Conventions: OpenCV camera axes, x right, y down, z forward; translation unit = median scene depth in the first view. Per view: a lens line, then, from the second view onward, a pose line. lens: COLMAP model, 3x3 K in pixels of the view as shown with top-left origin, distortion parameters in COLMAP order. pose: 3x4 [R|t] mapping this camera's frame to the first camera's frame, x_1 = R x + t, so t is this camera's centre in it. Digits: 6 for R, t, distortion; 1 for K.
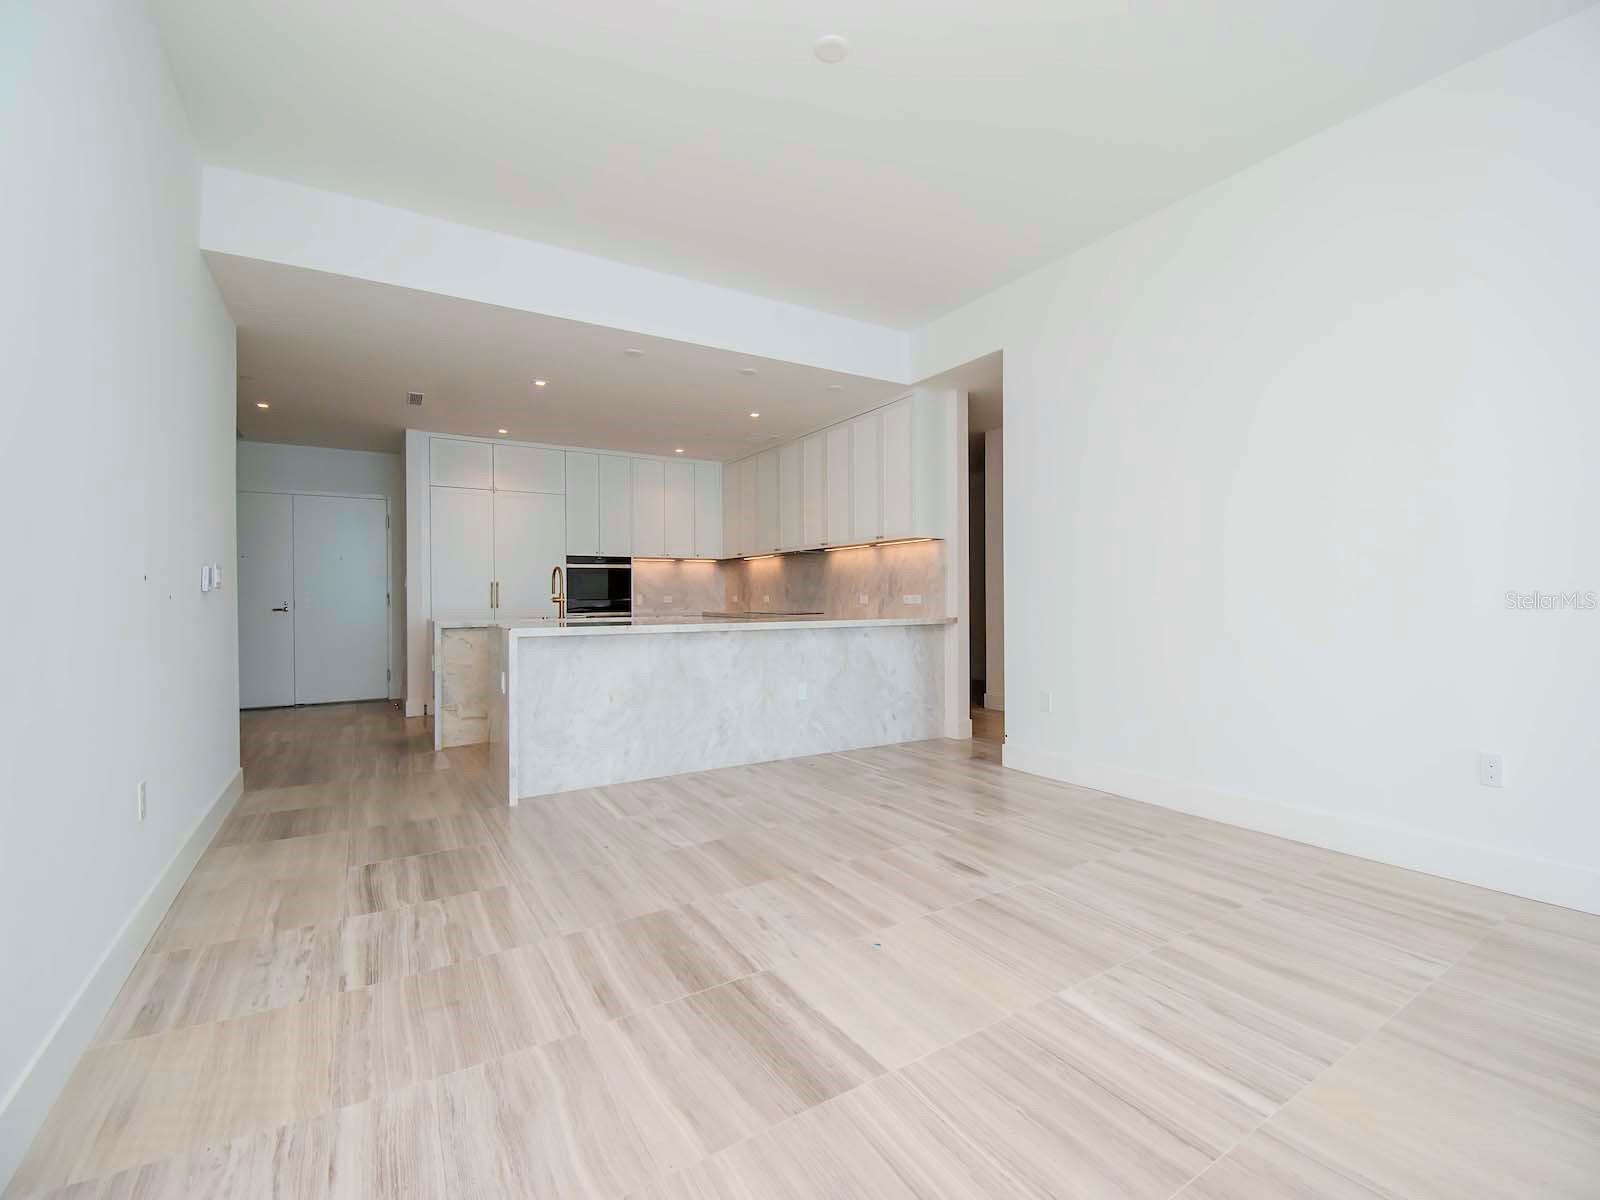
lens RADIAL K [[710.4, 0, 810.4], [0, 710.4, 597.0], [0, 0, 1]] dist [0.002832, -0.013014]
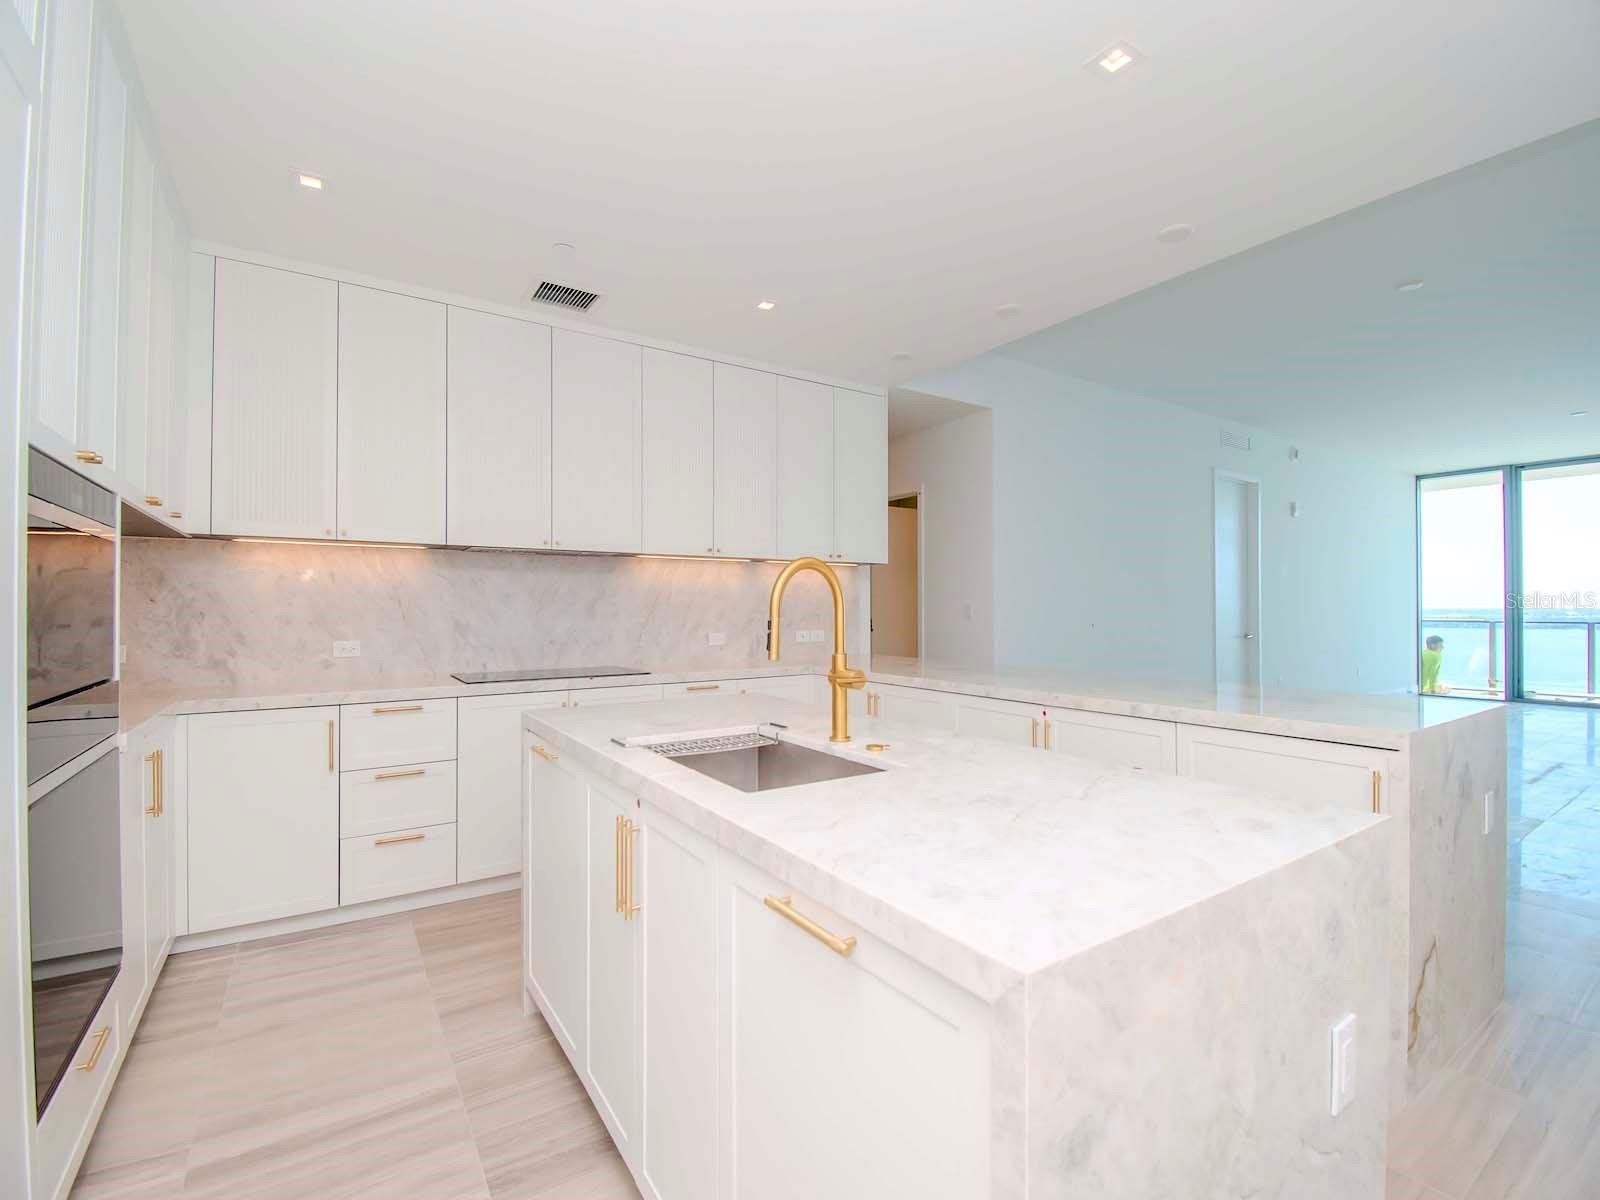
lens RADIAL K [[710.4, 0, 769.9], [0, 710.4, 596.4], [0, 0, 1]] dist [0.002832, -0.013014]
pose [[-0.015630, 0.025052, 0.999564, -0.743000], [0.004212, 0.999679, -0.024989, -0.024679], [-0.999869, 0.003819, -0.015730, 1.213557]]
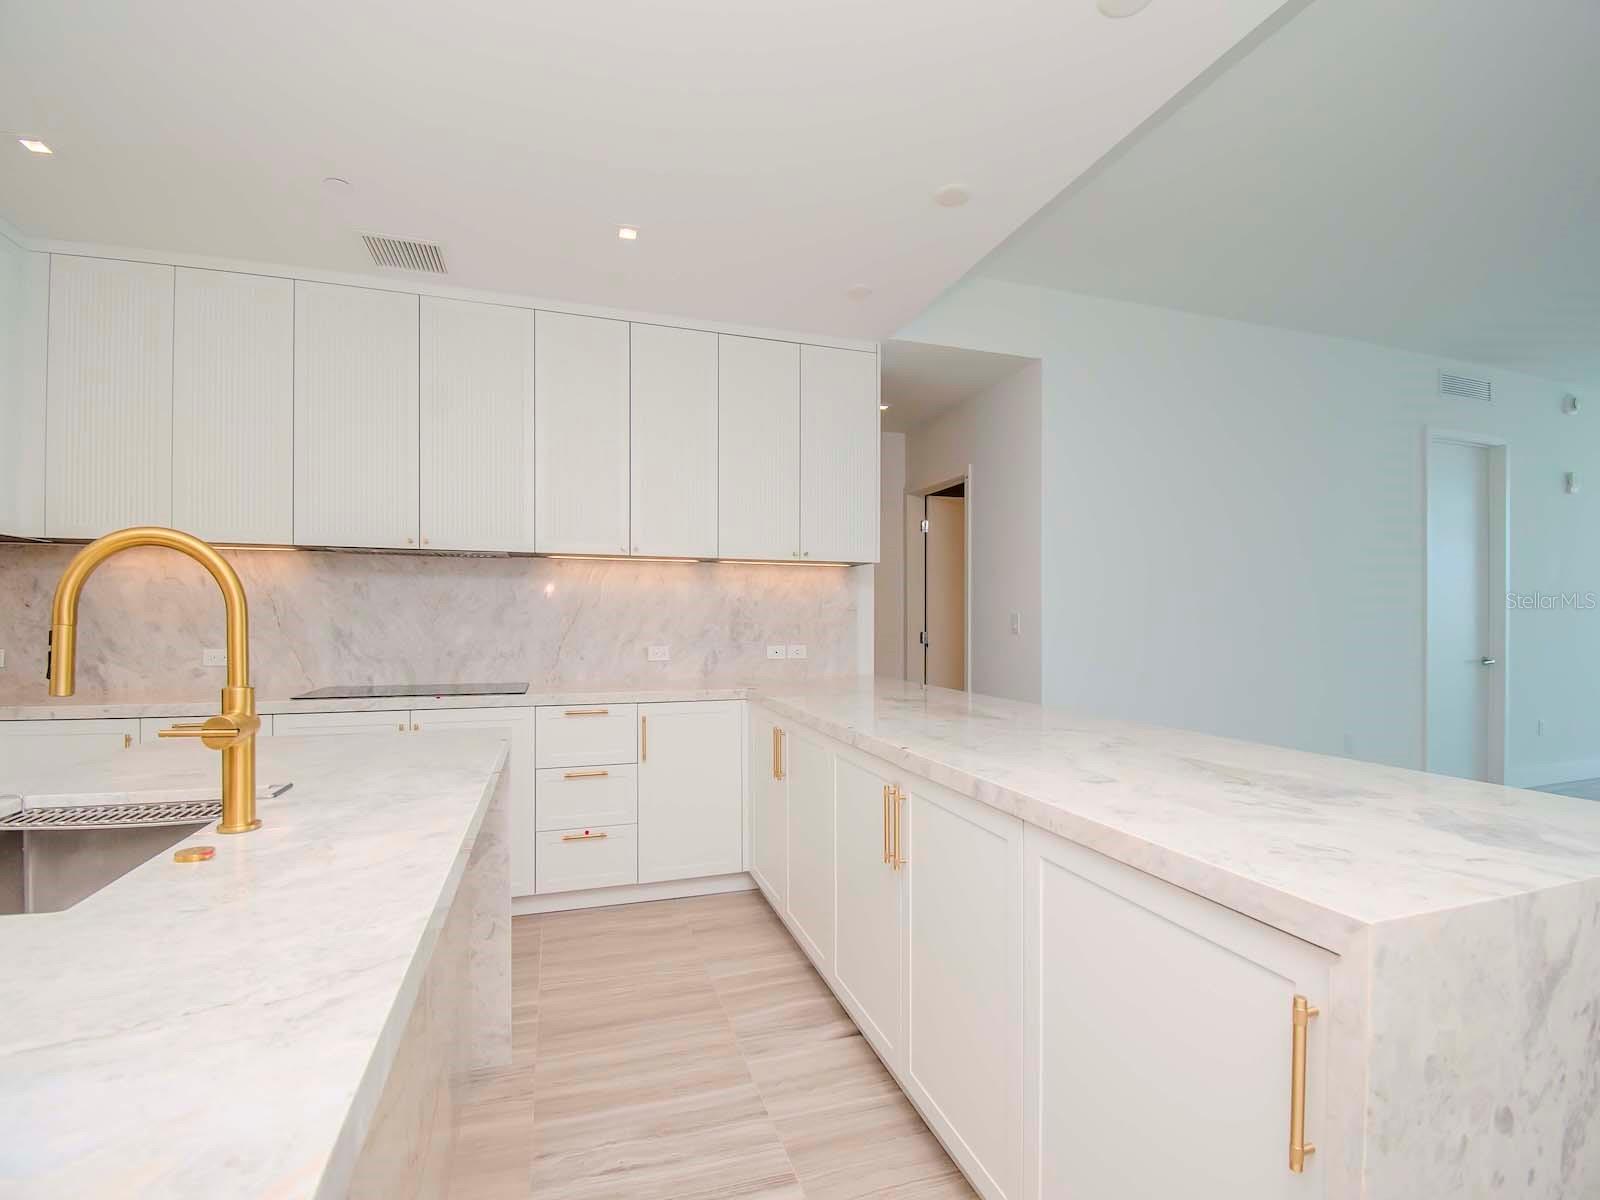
lens RADIAL K [[710.4, 0, 790.8], [0, 710.4, 620.6], [0, 0, 1]] dist [0.002832, -0.013014]
pose [[0.246272, 0.006948, 0.969176, -0.563815], [-0.004482, 0.999972, -0.006030, -0.025126], [-0.969190, -0.002859, 0.246296, 0.959179]]
